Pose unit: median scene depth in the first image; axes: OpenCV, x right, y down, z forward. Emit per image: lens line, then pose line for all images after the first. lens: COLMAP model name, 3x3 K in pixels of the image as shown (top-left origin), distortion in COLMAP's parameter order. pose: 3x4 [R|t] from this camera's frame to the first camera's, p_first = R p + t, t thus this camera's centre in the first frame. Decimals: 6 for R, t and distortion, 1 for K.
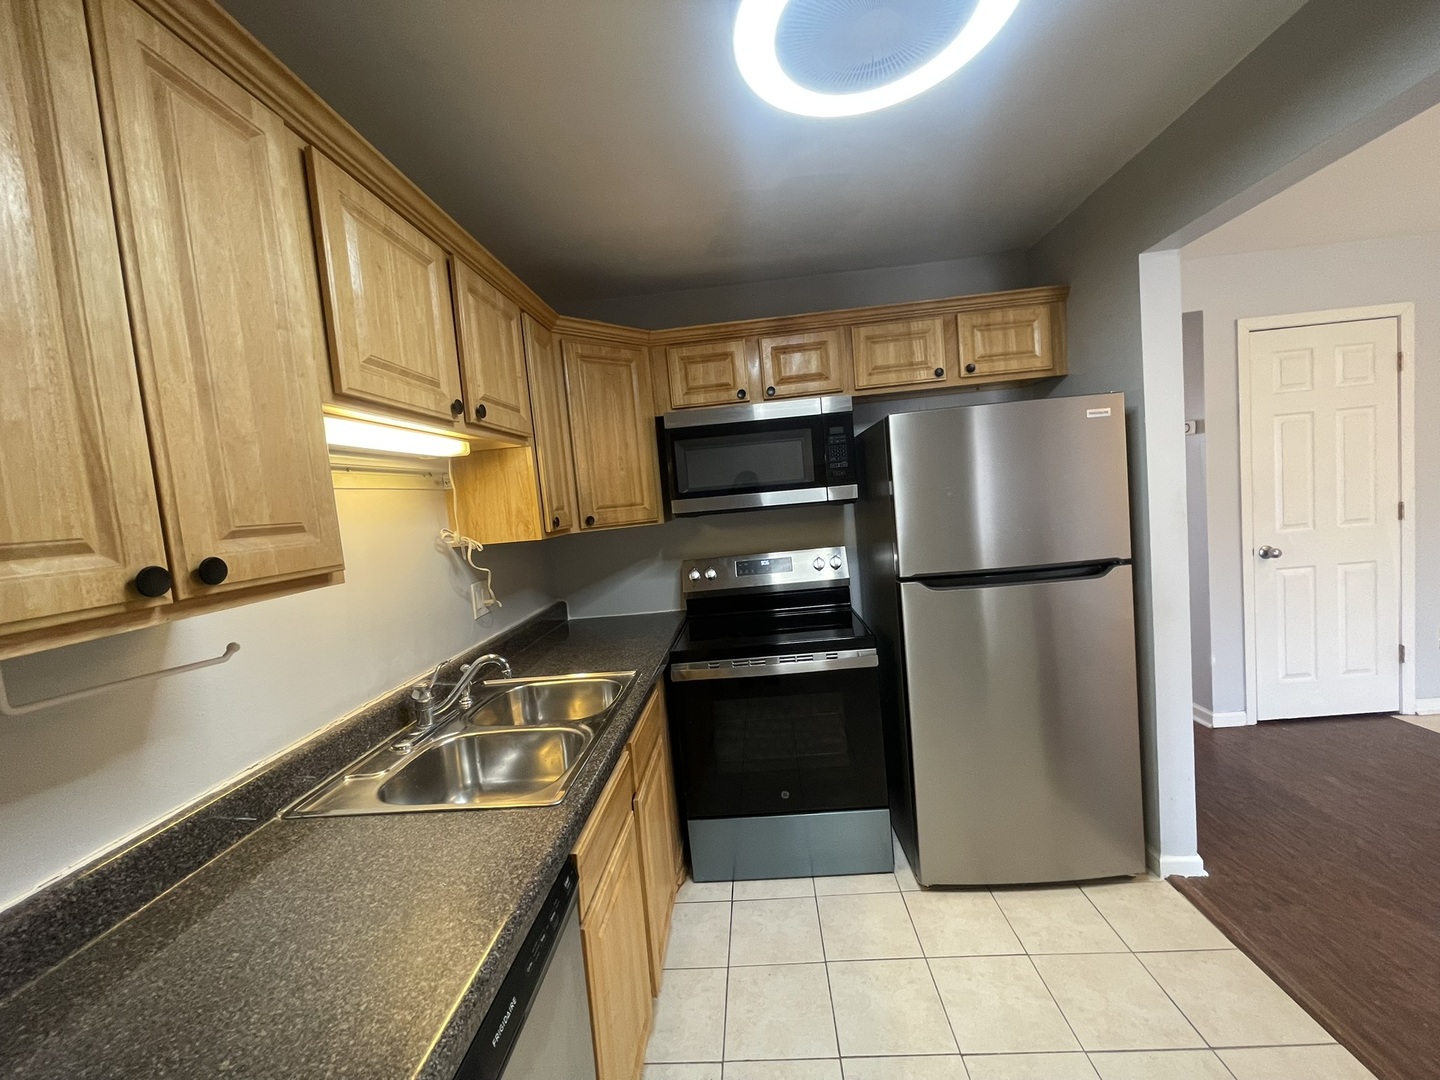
lens RADIAL K [[581.3, 0, 717.2], [0, 581.3, 540.9], [0, 0, 1]] dist [-0.001298, -0.000130]
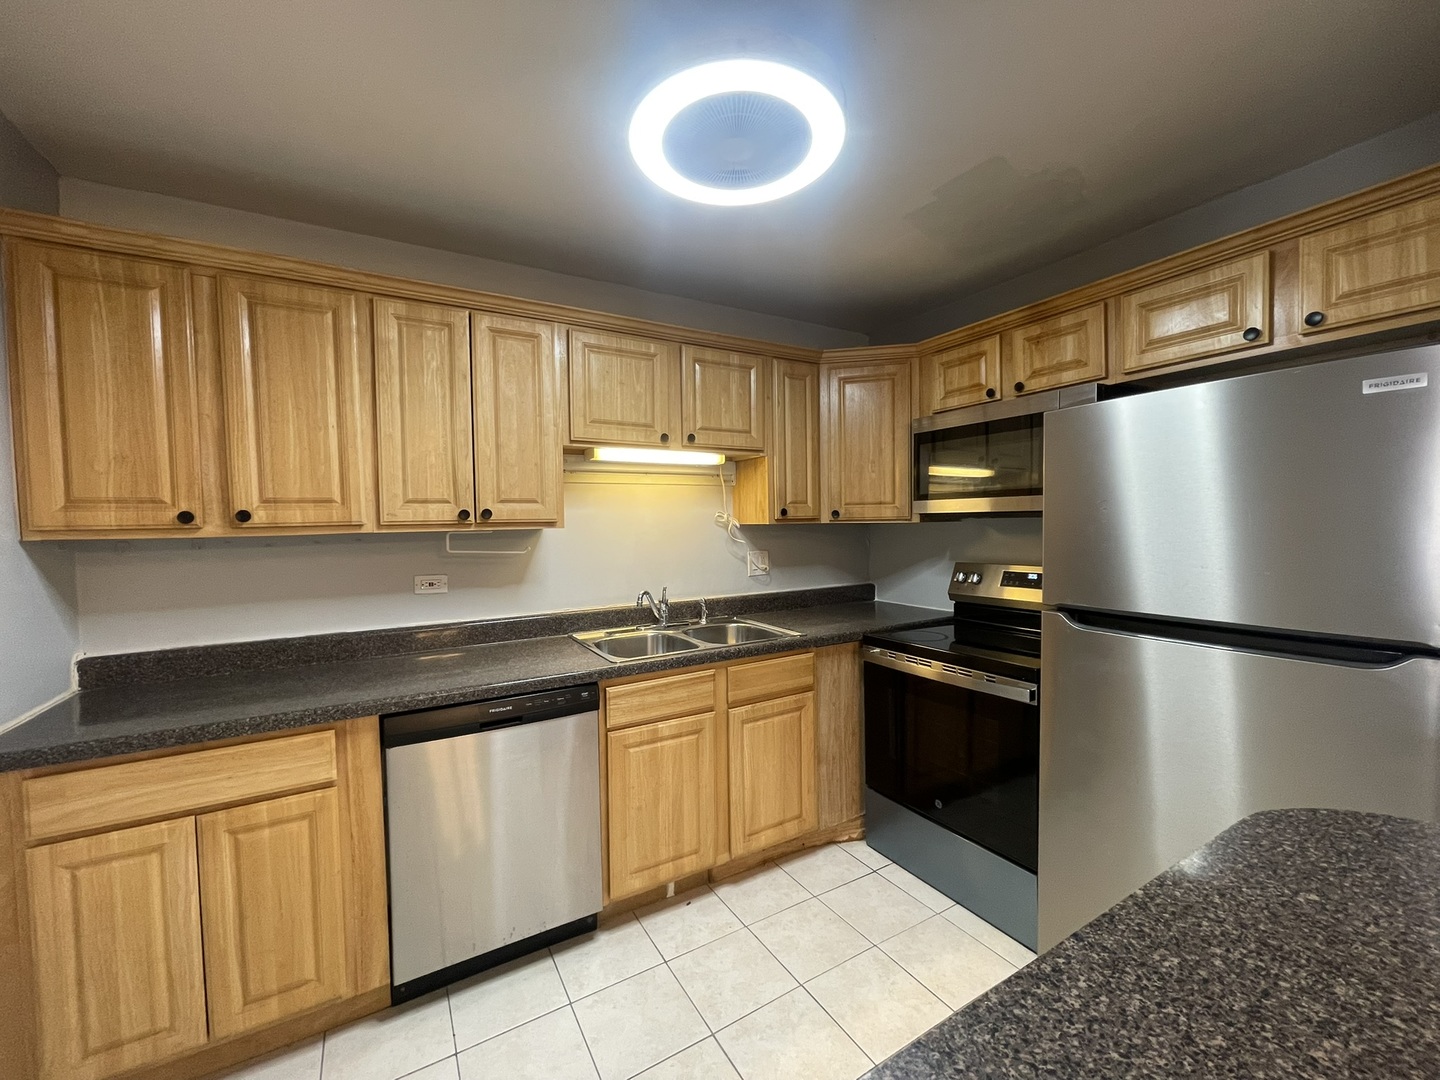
lens RADIAL K [[584.5, 0, 720.0], [0, 584.5, 540.0], [0, 0, 1]] dist [0.001162, 0.000795]
pose [[0.559040, 0.105921, -0.822347, 0.613447], [-0.096050, 0.993402, 0.062658, -0.031726], [0.823558, 0.043958, 0.565526, 0.103134]]
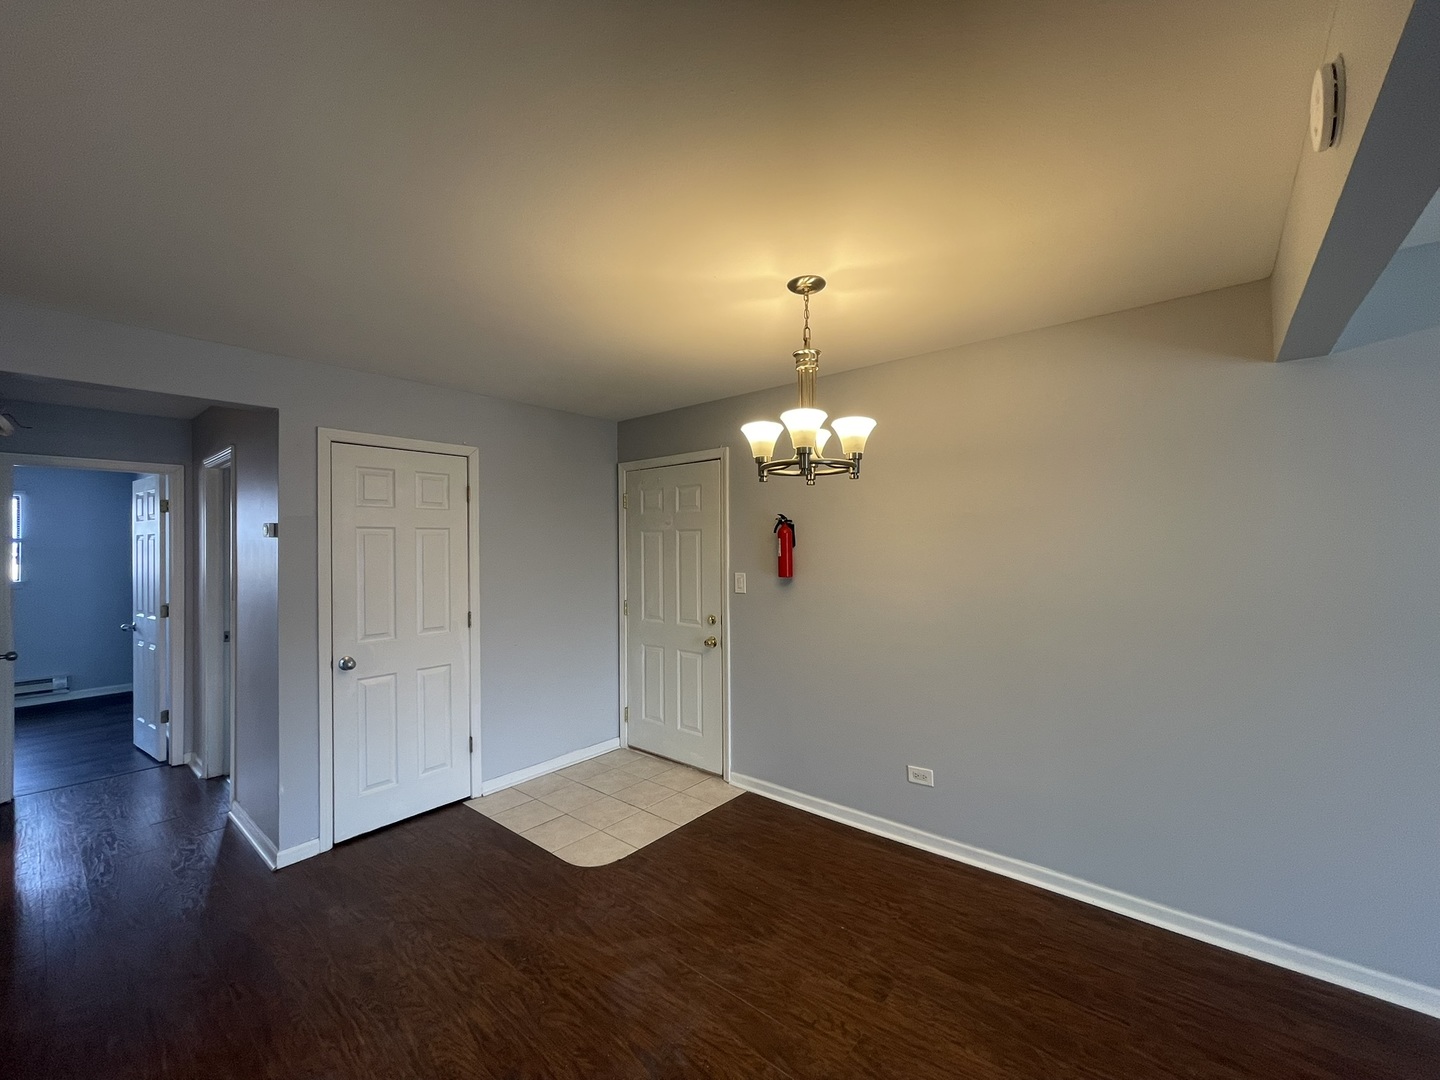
lens RADIAL K [[584.5, 0, 720.0], [0, 584.5, 540.0], [0, 0, 1]] dist [0.001162, 0.000795]
pose [[0.601503, 0.085386, 0.794294, 0.653048], [0.024322, 0.991853, -0.125042, -0.061874], [-0.798500, 0.094533, 0.594526, -0.149713]]
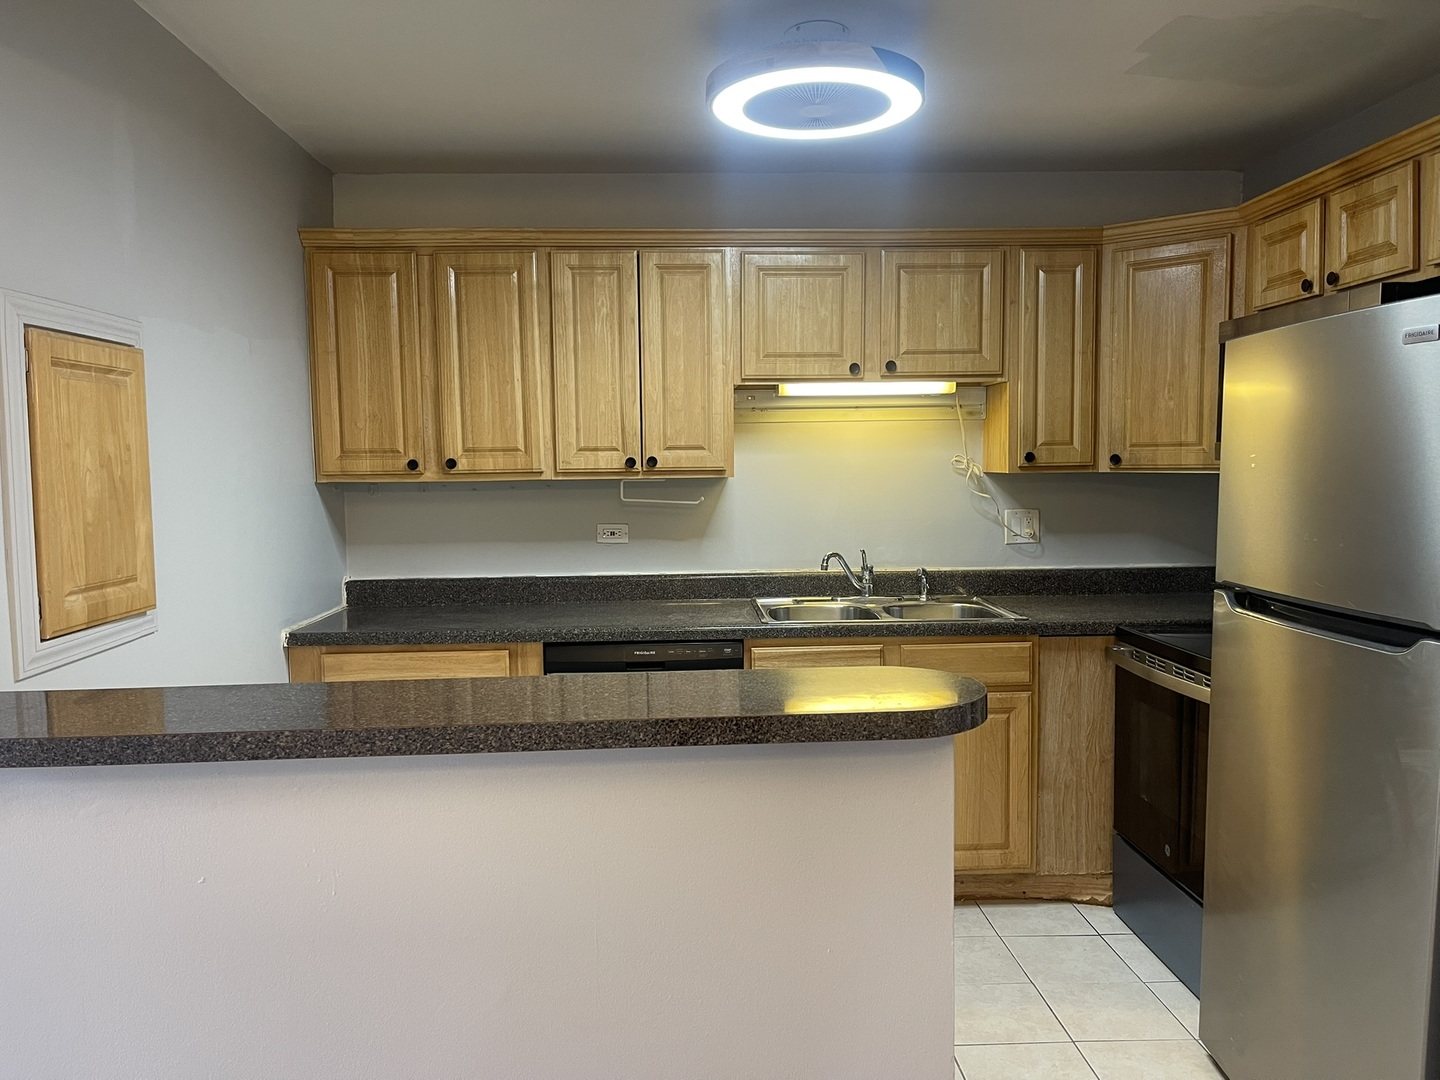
lens RADIAL K [[1100.7, 0, 720.3], [0, 1100.7, 545.7], [0, 0, 1]] dist [0.071162, -0.084203]
pose [[0.106310, 0.164876, -0.980568, 1.254257], [-0.073943, 0.984737, 0.157561, -0.116262], [0.991580, 0.055756, 0.116878, 0.221730]]
